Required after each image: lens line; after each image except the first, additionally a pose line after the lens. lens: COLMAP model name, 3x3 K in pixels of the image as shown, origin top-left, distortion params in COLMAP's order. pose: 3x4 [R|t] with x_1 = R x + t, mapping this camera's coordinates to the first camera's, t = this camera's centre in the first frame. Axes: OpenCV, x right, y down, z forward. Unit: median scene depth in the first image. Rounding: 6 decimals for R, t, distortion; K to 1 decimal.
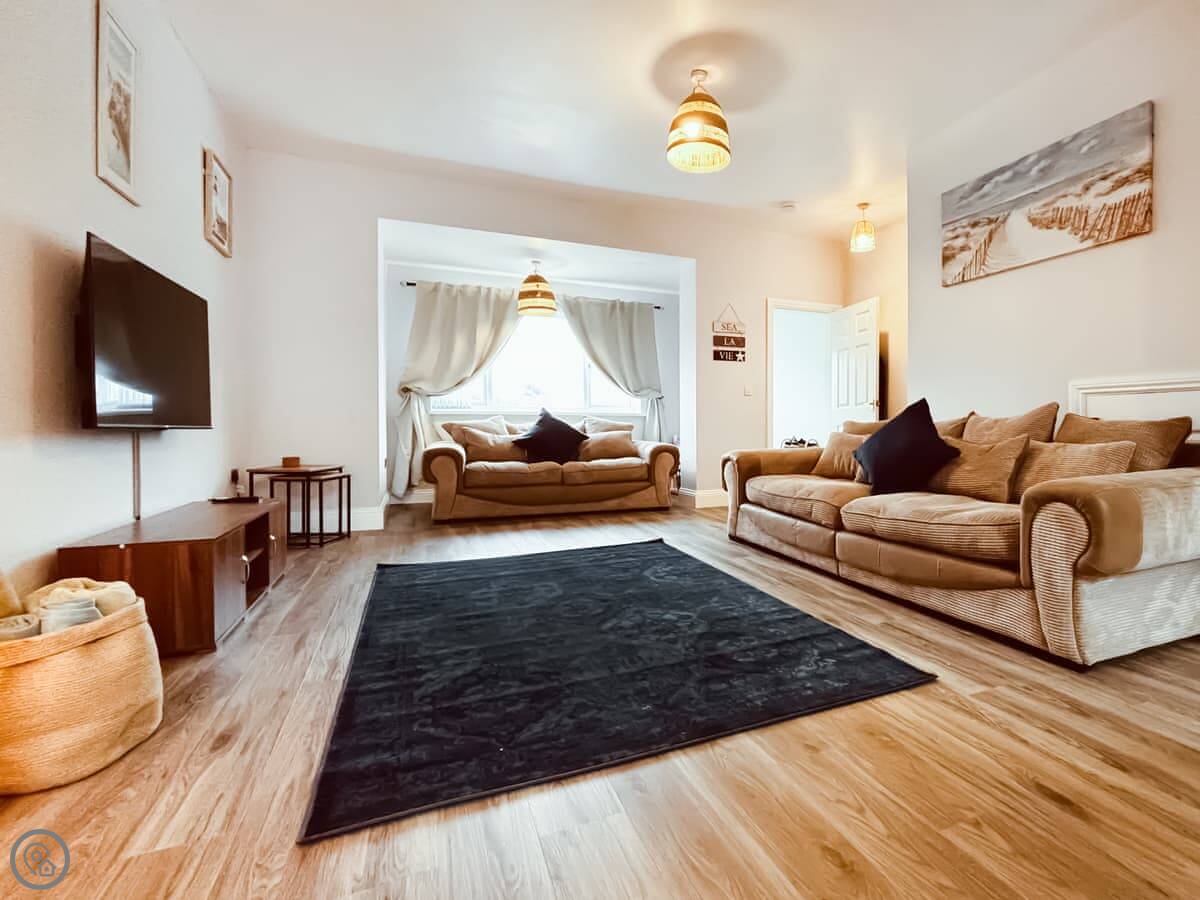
lens RADIAL K [[550.7, 0, 601.6], [0, 550.7, 437.7], [0, 0, 1]] dist [0.003477, 0.000593]
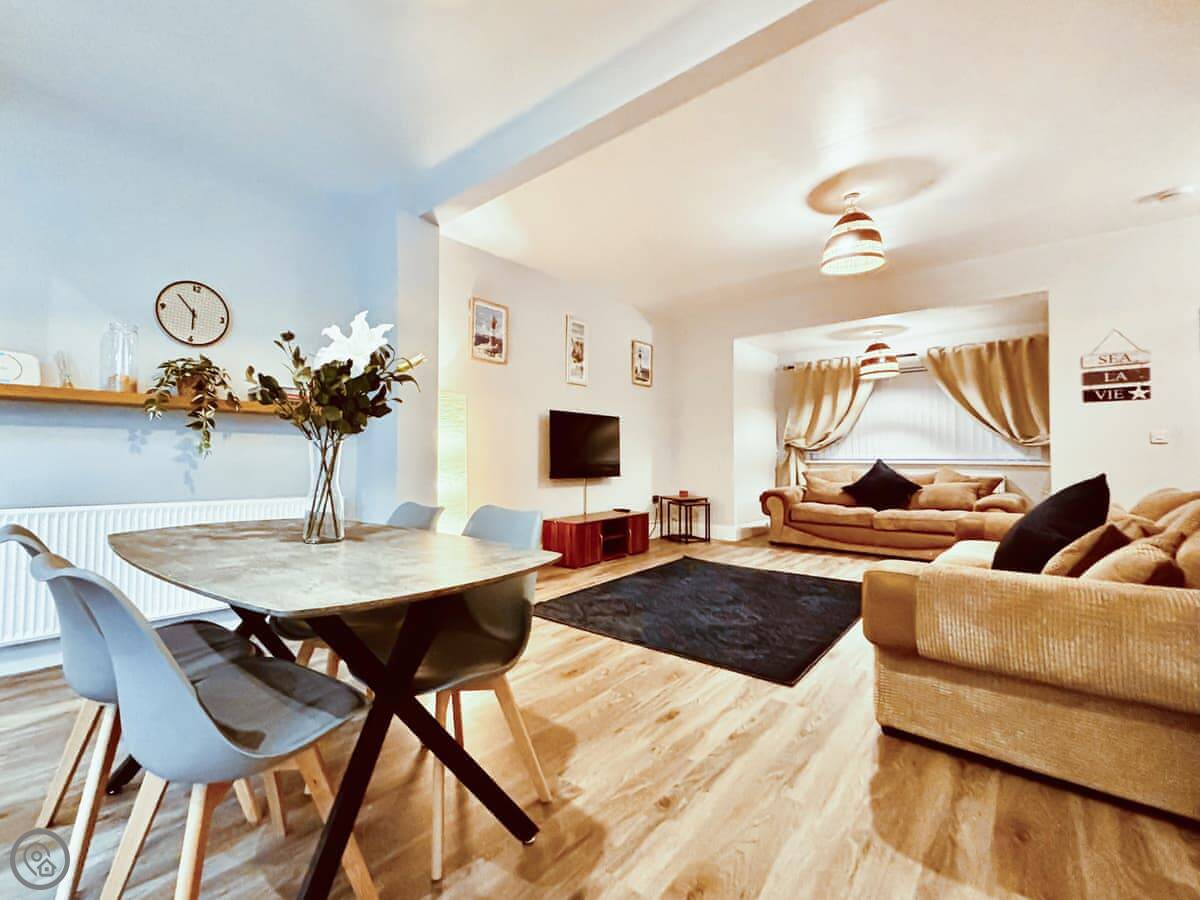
lens RADIAL K [[501.1, 0, 600.0], [0, 501.1, 450.0], [0, 0, 1]] dist [-0.000445, -0.000122]
pose [[0.469845, -0.012464, -0.882661, 0.569148], [-0.021665, 0.999436, -0.025645, -0.037625], [0.882483, 0.031172, 0.469310, 0.010568]]
